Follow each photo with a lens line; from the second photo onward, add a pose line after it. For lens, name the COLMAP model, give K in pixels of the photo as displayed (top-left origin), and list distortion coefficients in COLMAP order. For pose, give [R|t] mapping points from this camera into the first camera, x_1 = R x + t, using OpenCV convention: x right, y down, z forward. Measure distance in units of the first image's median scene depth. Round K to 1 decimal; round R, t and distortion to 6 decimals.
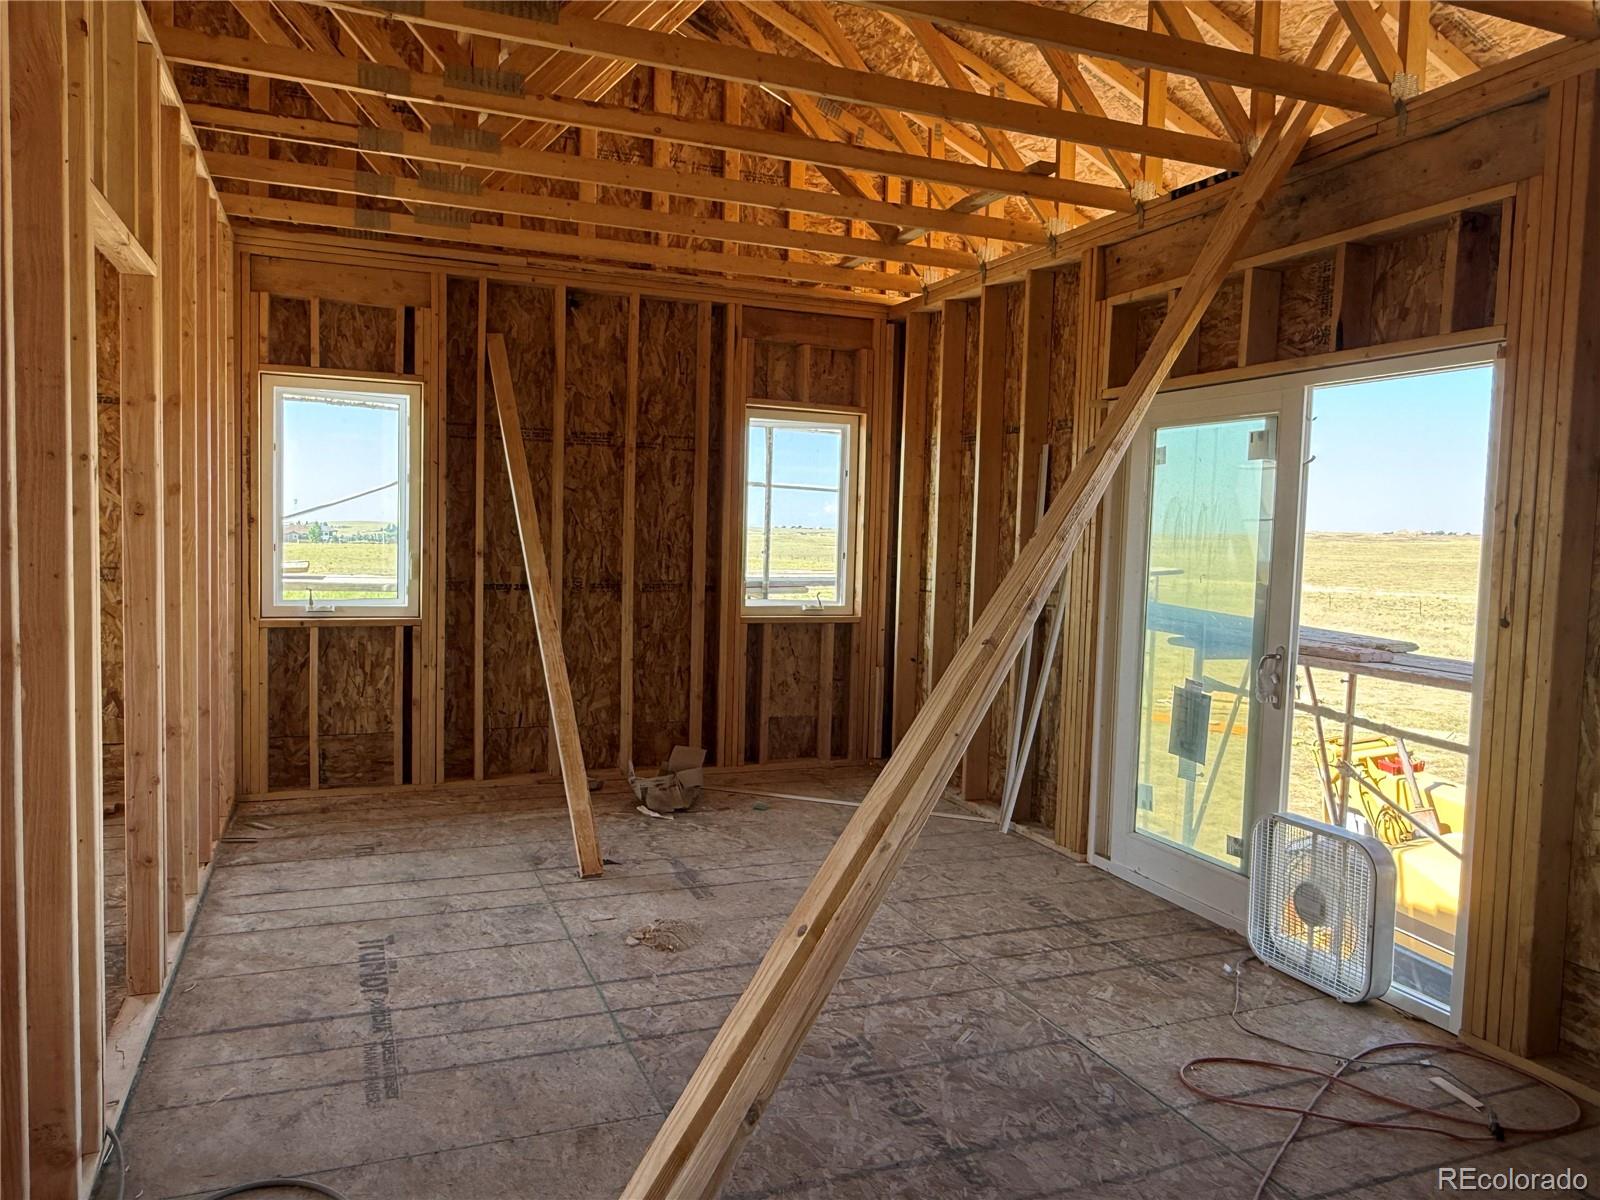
lens RADIAL K [[1144.1, 0, 800.0], [0, 1144.1, 600.0], [0, 0, 1]] dist [0.001764, -0.001115]
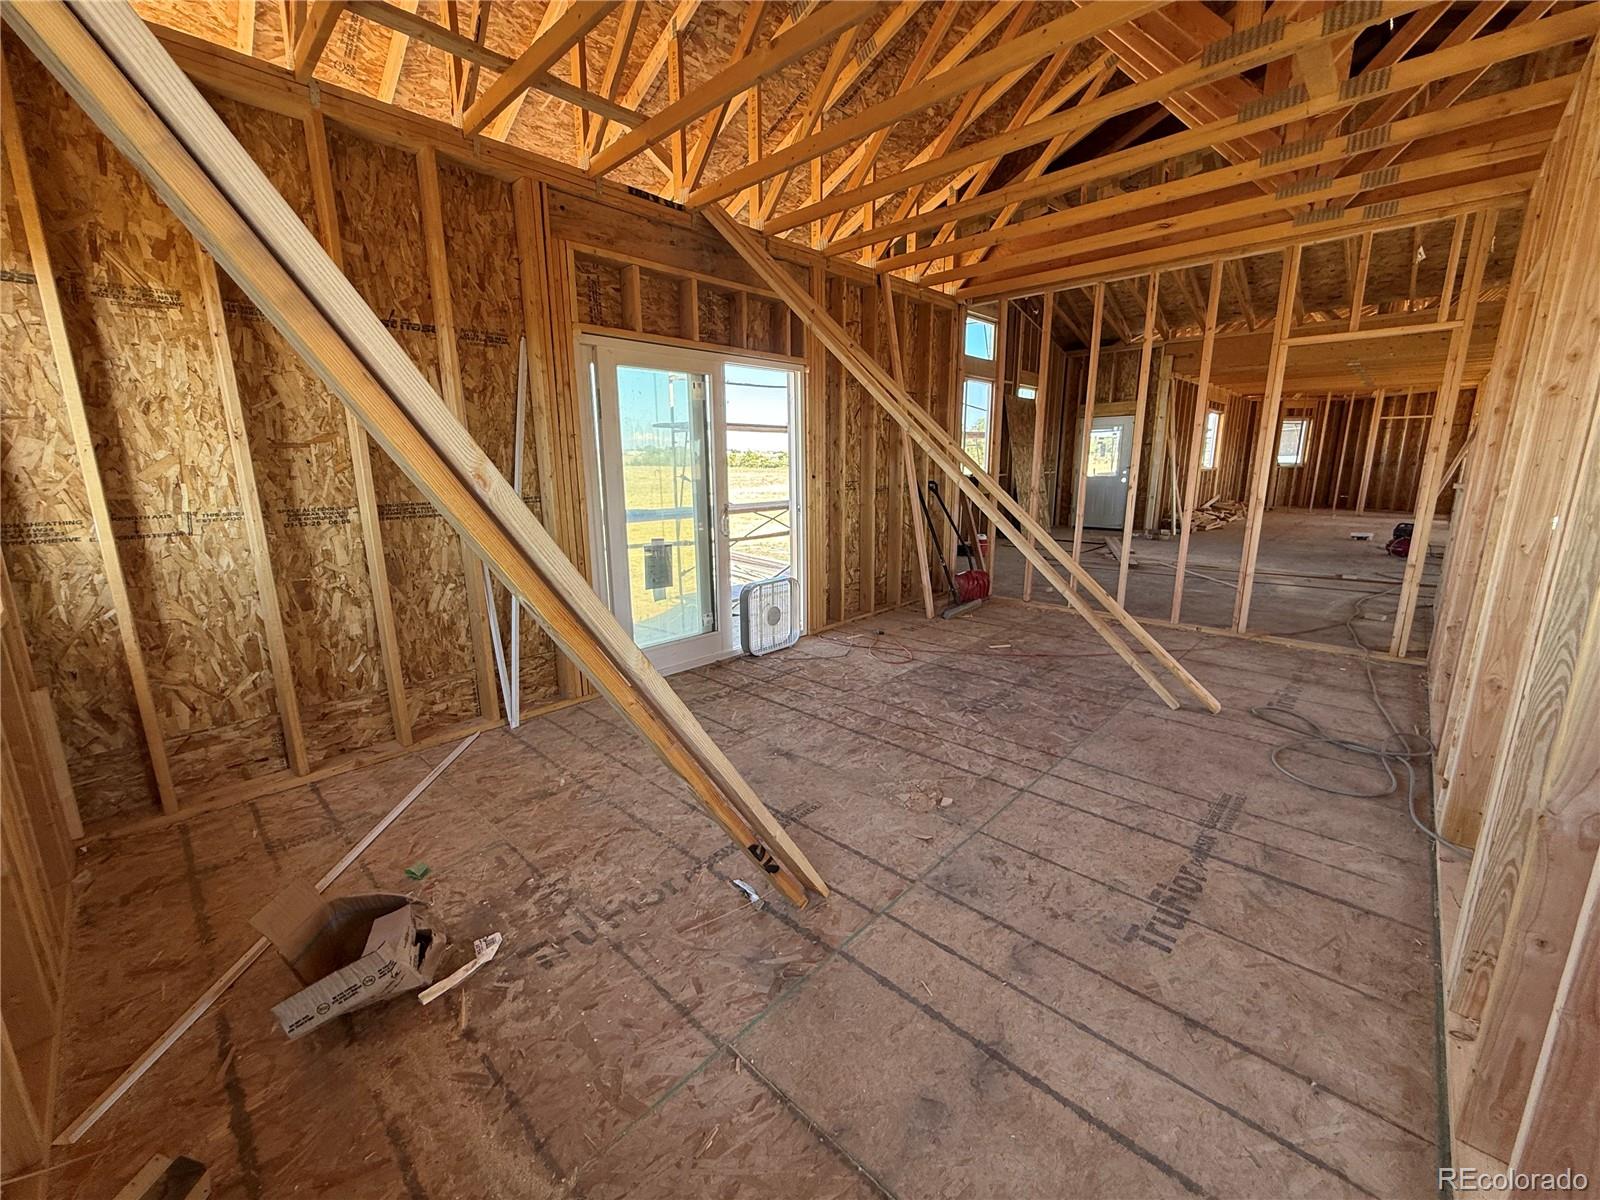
lens RADIAL K [[631.0, 0, 800.0], [0, 631.0, 600.0], [0, 0, 1]] dist [0.000136, -0.000084]
pose [[-0.416622, -0.219540, 0.882172, -0.586354], [0.055273, 0.962489, 0.265632, -0.076068], [-0.907398, 0.159429, -0.388860, 1.305092]]
